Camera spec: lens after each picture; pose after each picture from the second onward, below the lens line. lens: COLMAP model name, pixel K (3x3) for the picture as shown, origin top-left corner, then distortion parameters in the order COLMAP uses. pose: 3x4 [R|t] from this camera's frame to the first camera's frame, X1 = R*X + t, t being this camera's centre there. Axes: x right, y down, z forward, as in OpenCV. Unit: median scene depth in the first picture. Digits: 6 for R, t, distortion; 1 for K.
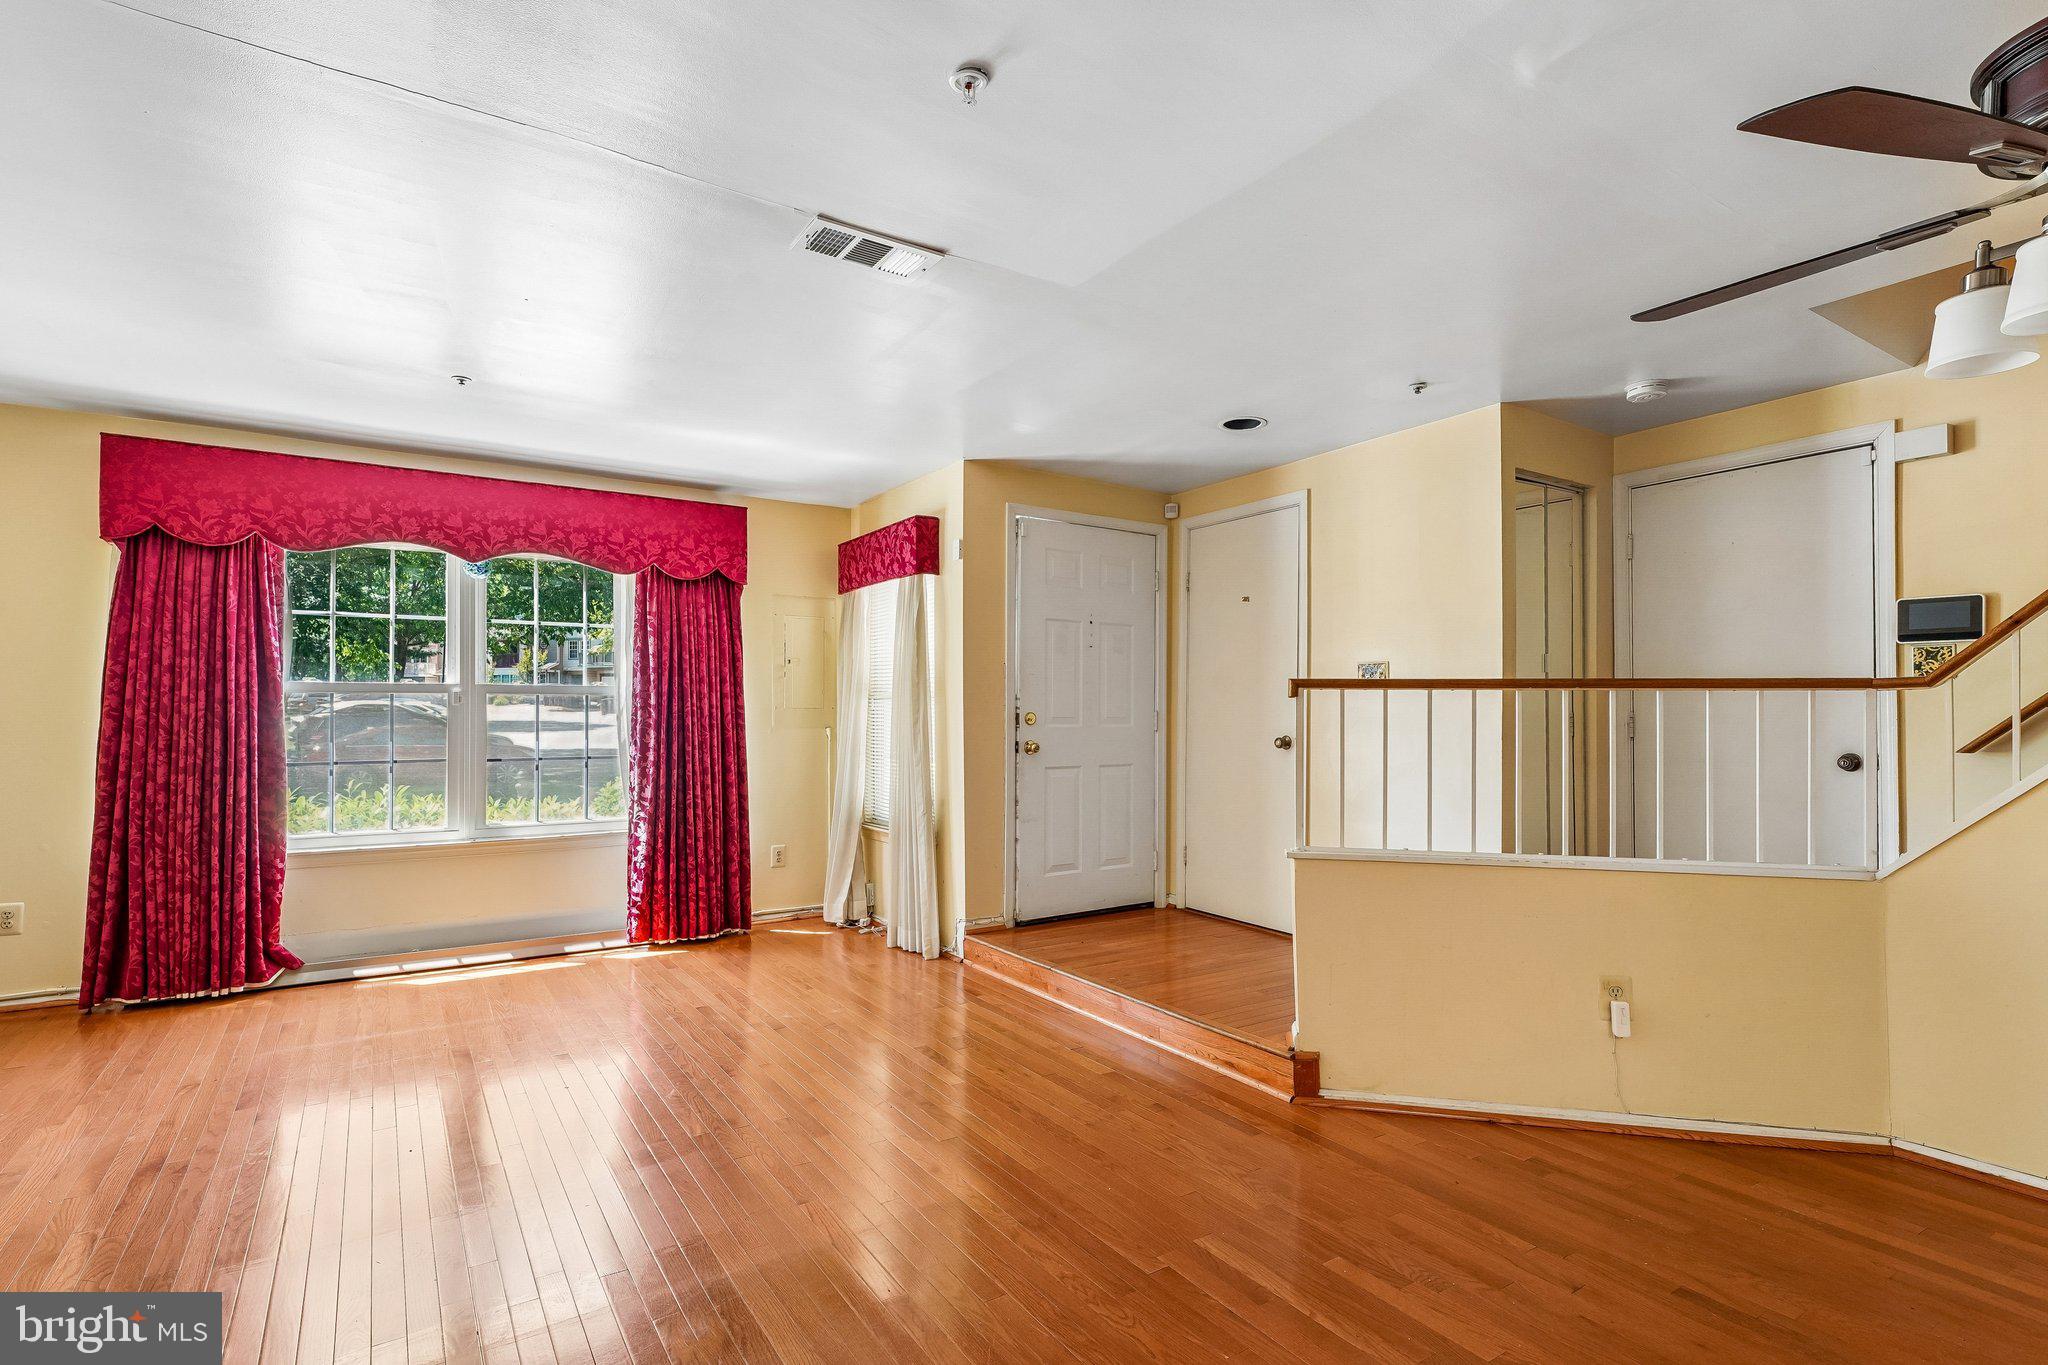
lens RADIAL K [[996.9, 0, 1030.9], [0, 996.9, 682.0], [0, 0, 1]] dist [0.000551, -0.000397]
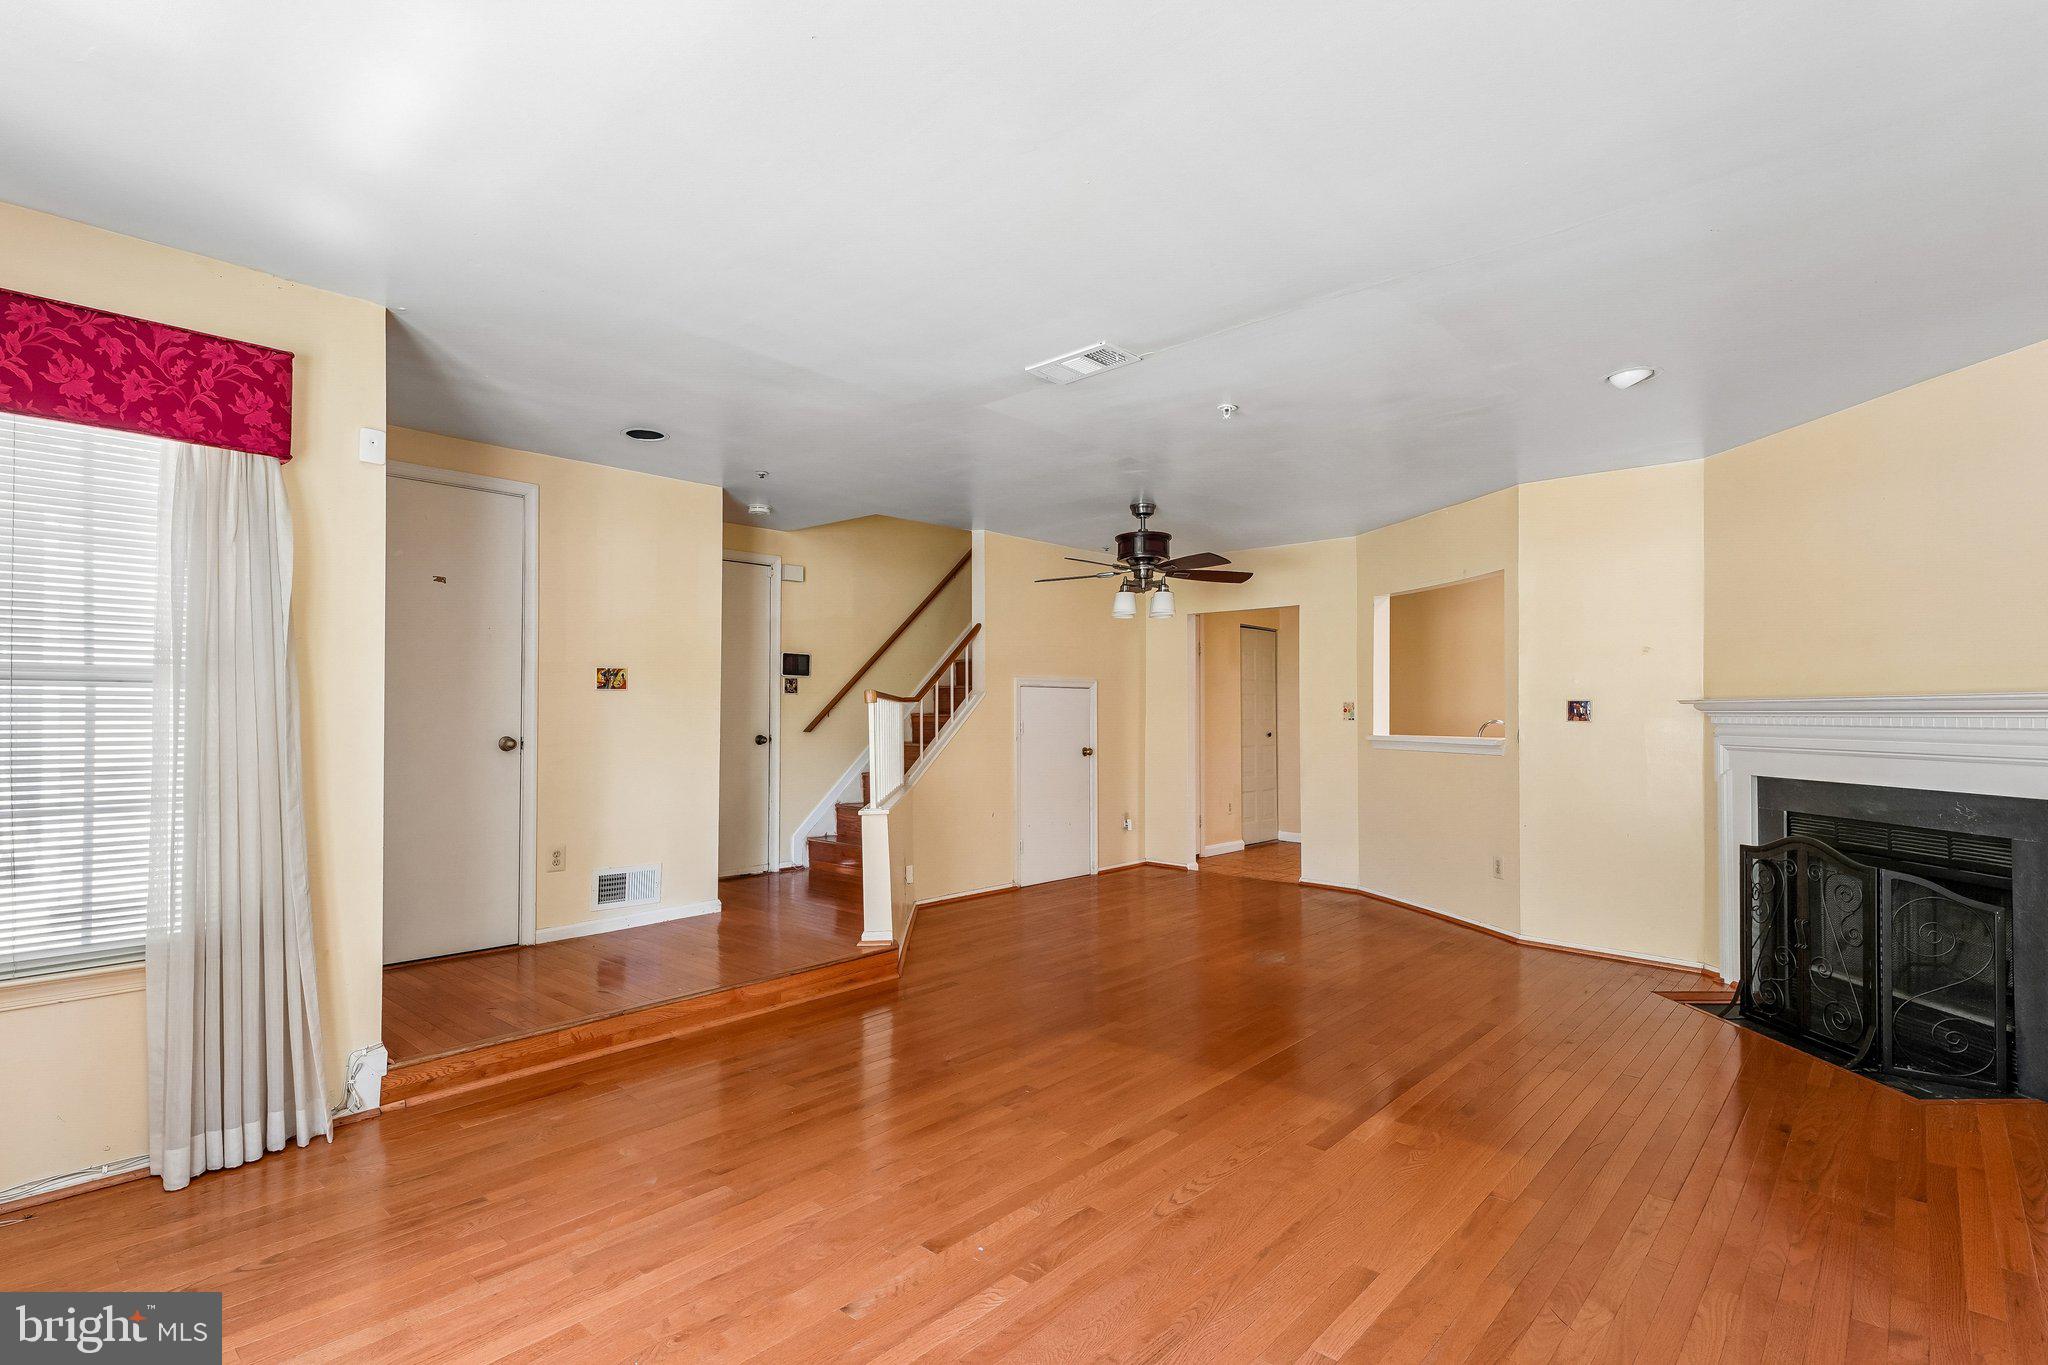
lens RADIAL K [[981.5, 0, 1005.5], [0, 981.5, 718.1], [0, 0, 1]] dist [0.002184, 0.000153]
pose [[-0.236680, -0.007027, 0.971562, -0.742371], [-0.028697, 0.999588, 0.000239, 0.022258], [-0.971164, -0.027824, -0.236784, 0.756529]]
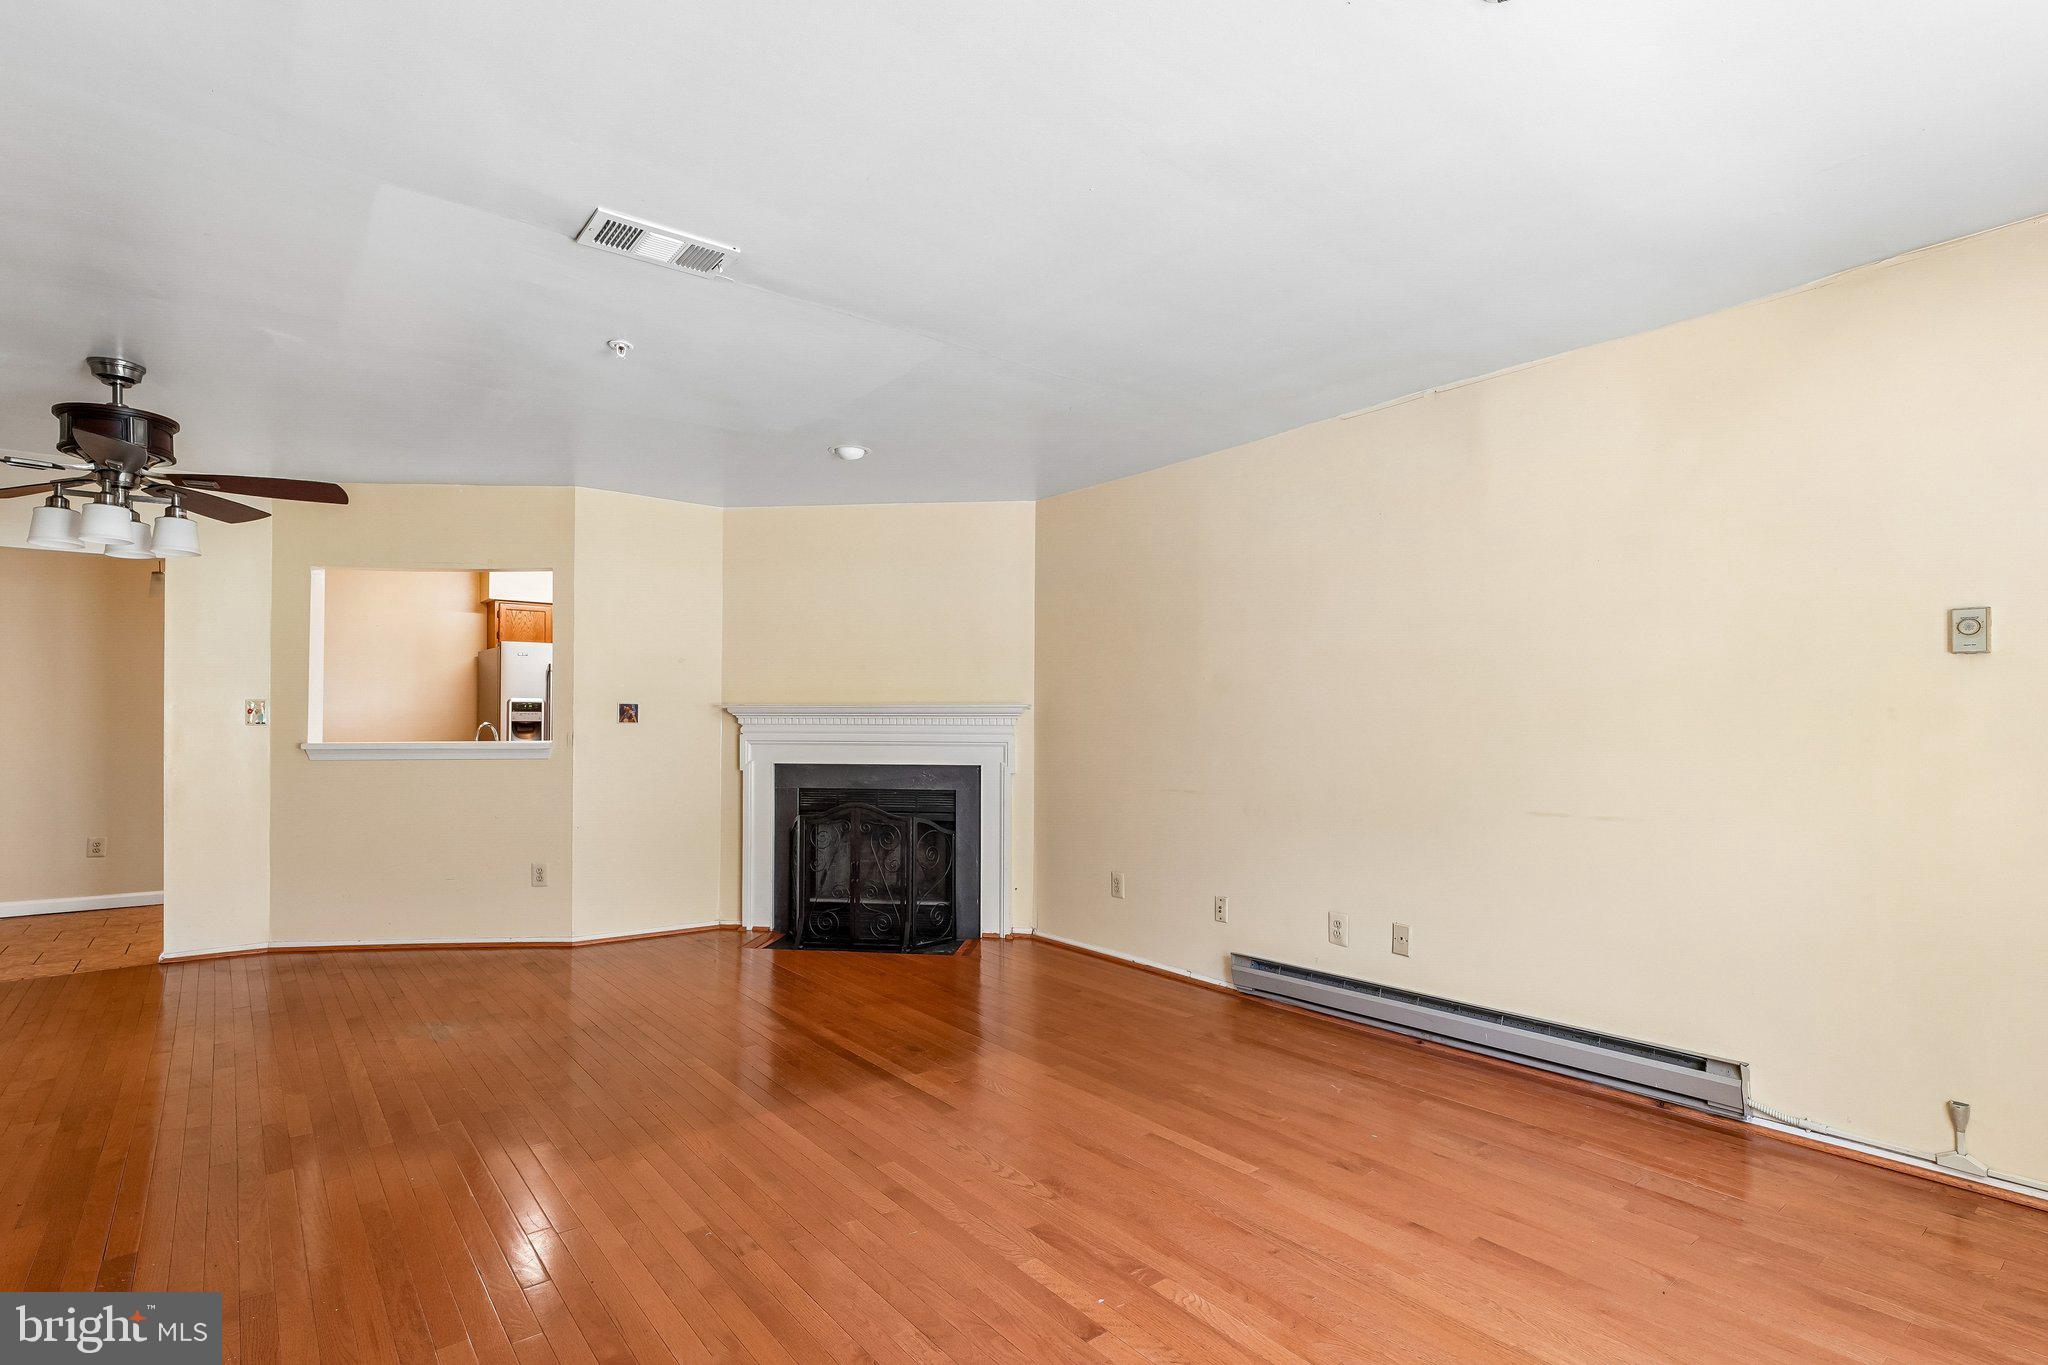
lens RADIAL K [[990.4, 0, 1016.9], [0, 990.4, 718.5], [0, 0, 1]] dist [0.017946, -0.000088]
pose [[-0.996413, -0.004475, -0.084501, -0.232856], [-0.002103, 0.999602, -0.028140, 0.033959], [0.084593, -0.027861, -0.996026, 1.073091]]
